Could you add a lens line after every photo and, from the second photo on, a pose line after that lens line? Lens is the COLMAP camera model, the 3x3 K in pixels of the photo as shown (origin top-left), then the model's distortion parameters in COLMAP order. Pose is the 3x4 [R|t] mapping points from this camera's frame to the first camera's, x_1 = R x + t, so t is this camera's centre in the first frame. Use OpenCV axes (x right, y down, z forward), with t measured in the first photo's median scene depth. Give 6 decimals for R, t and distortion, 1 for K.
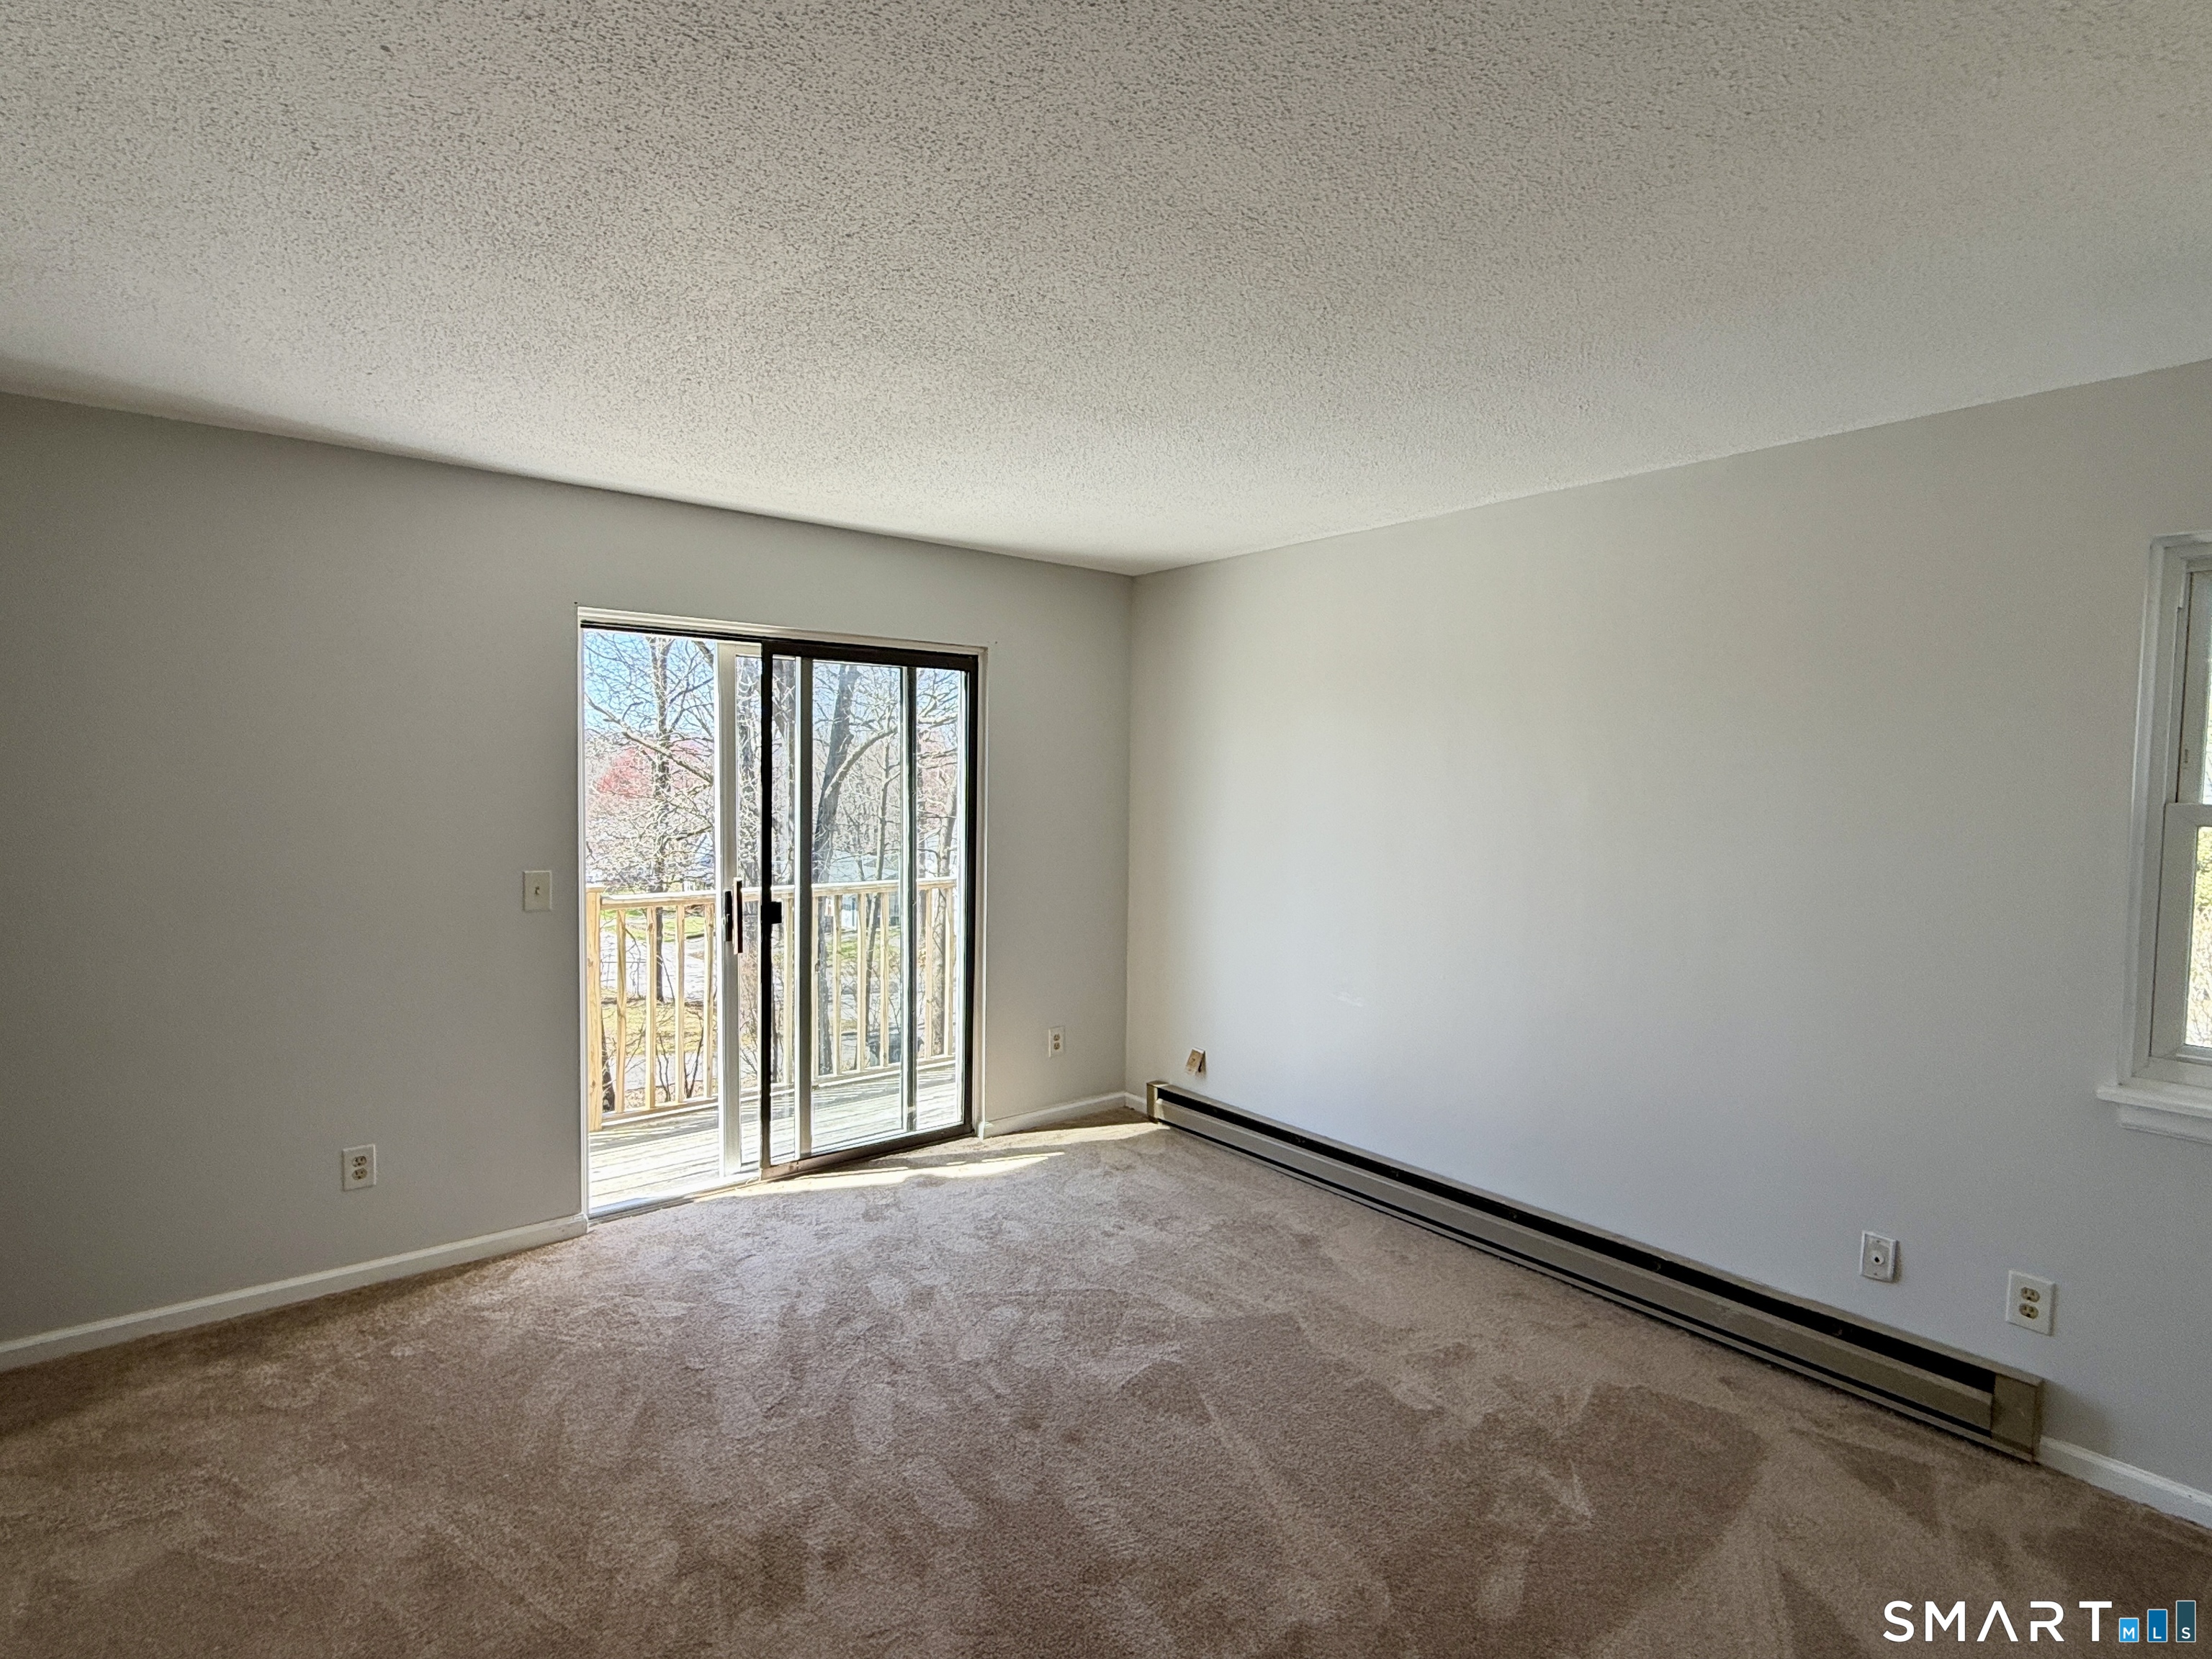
lens RADIAL K [[1072.9, 0, 1106.0], [0, 1072.9, 829.5], [0, 0, 1]] dist [-0.000109, 0.000093]
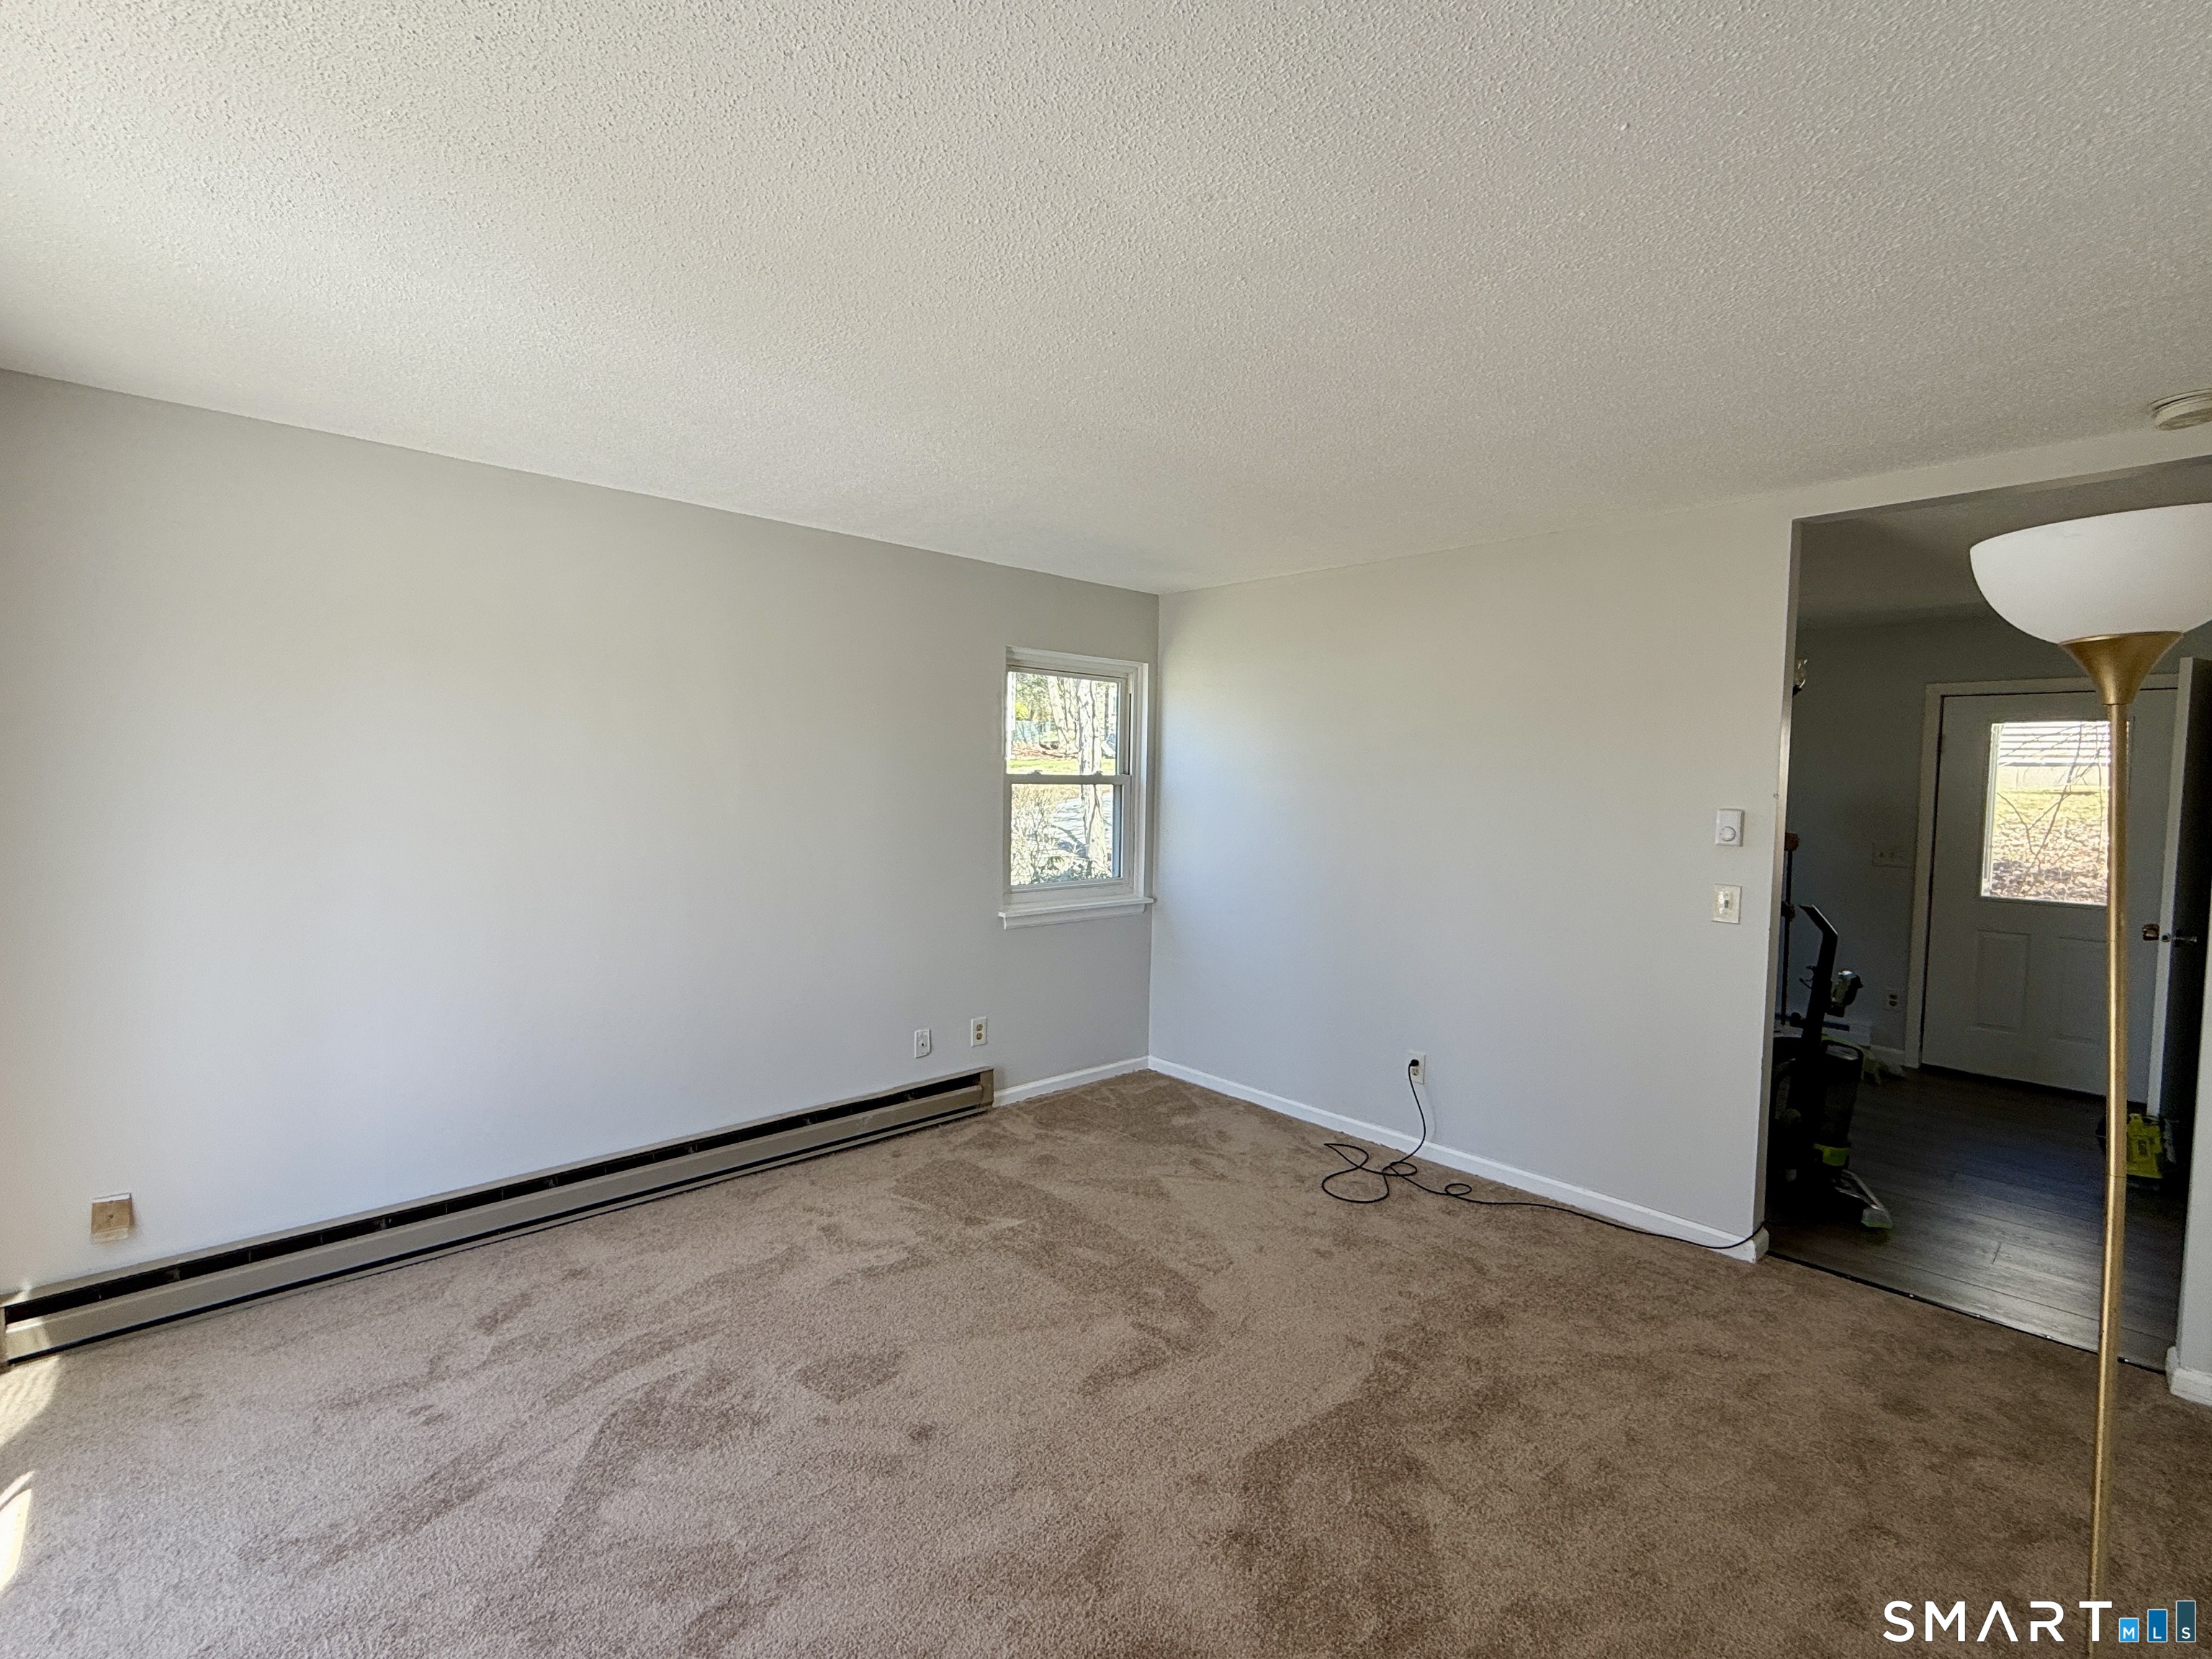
lens RADIAL K [[1007.0, 0, 1106.0], [0, 1007.0, 829.5], [0, 0, 1]] dist [-0.001677, -0.000230]
pose [[-0.071137, -0.067958, 0.995149, -0.660520], [0.031724, 0.997018, 0.070353, -0.031602], [-0.996962, 0.036575, -0.068769, 0.617901]]
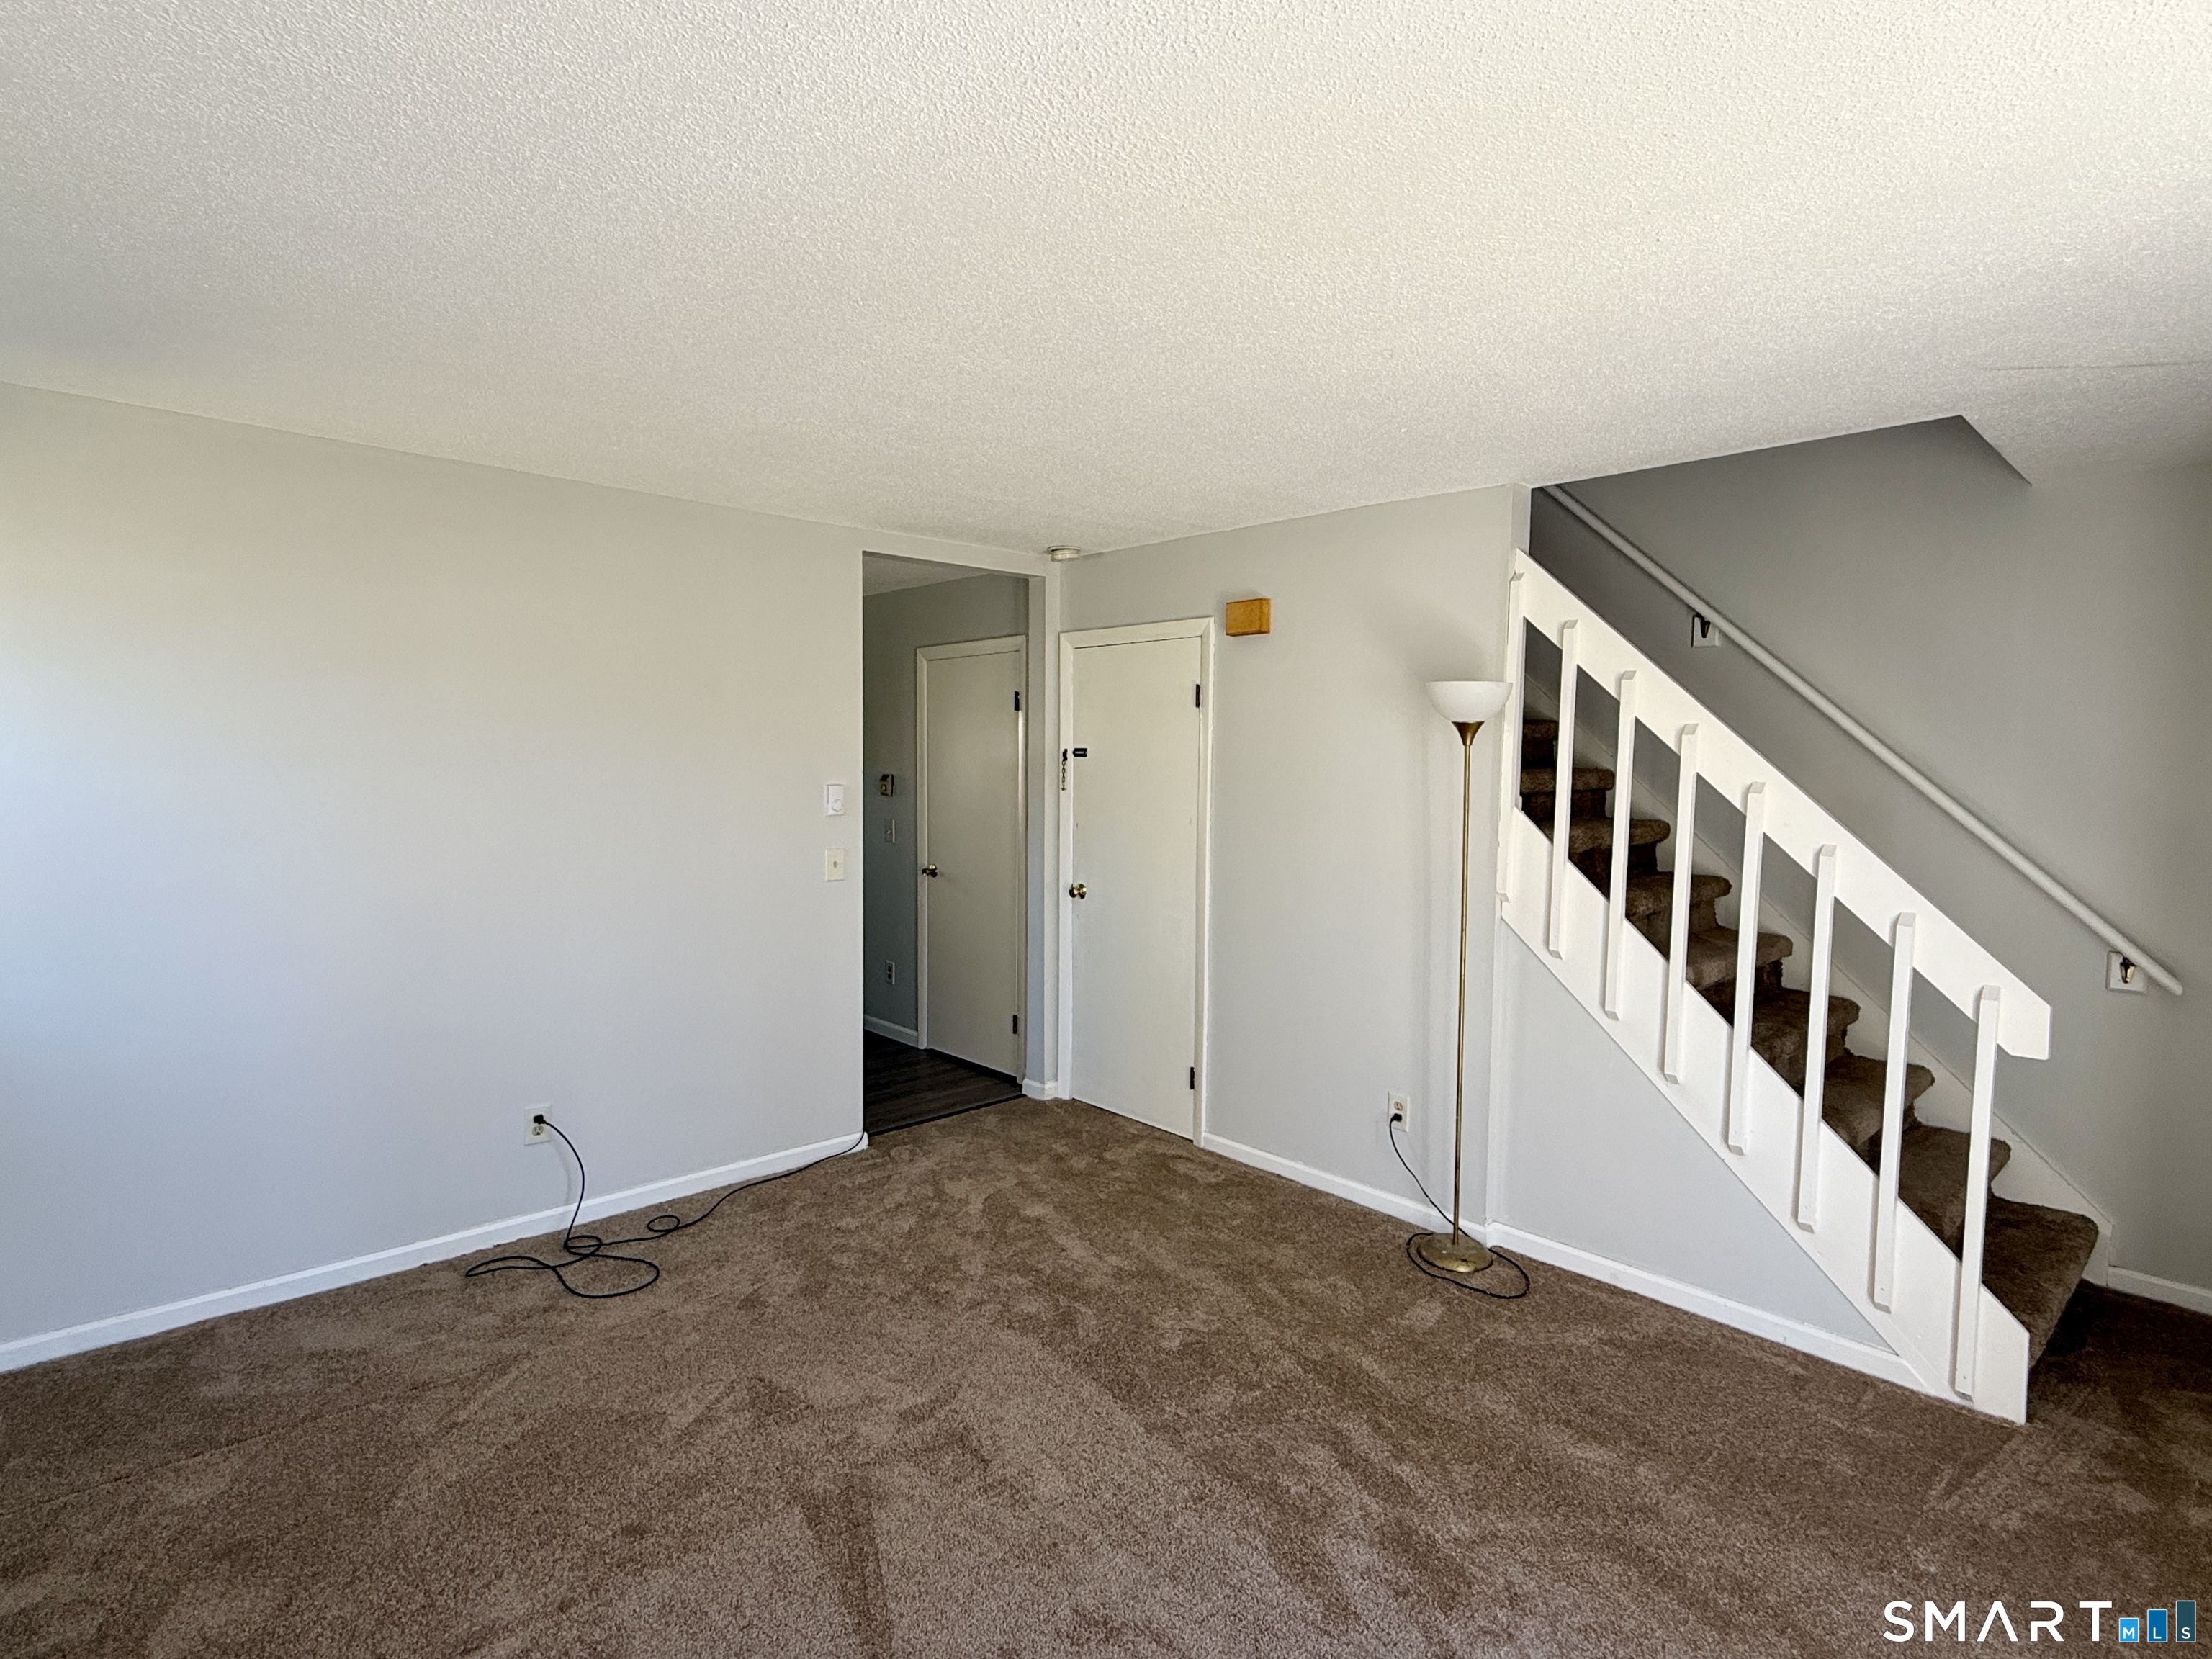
lens RADIAL K [[1112.4, 0, 1106.0], [0, 1112.4, 829.5], [0, 0, 1]] dist [0.001084, 0.000308]
pose [[-0.996487, -0.023805, -0.080299, -0.018214], [-0.033151, 0.992562, 0.117141, -0.067613], [0.076913, 0.119391, -0.989864, 1.174153]]
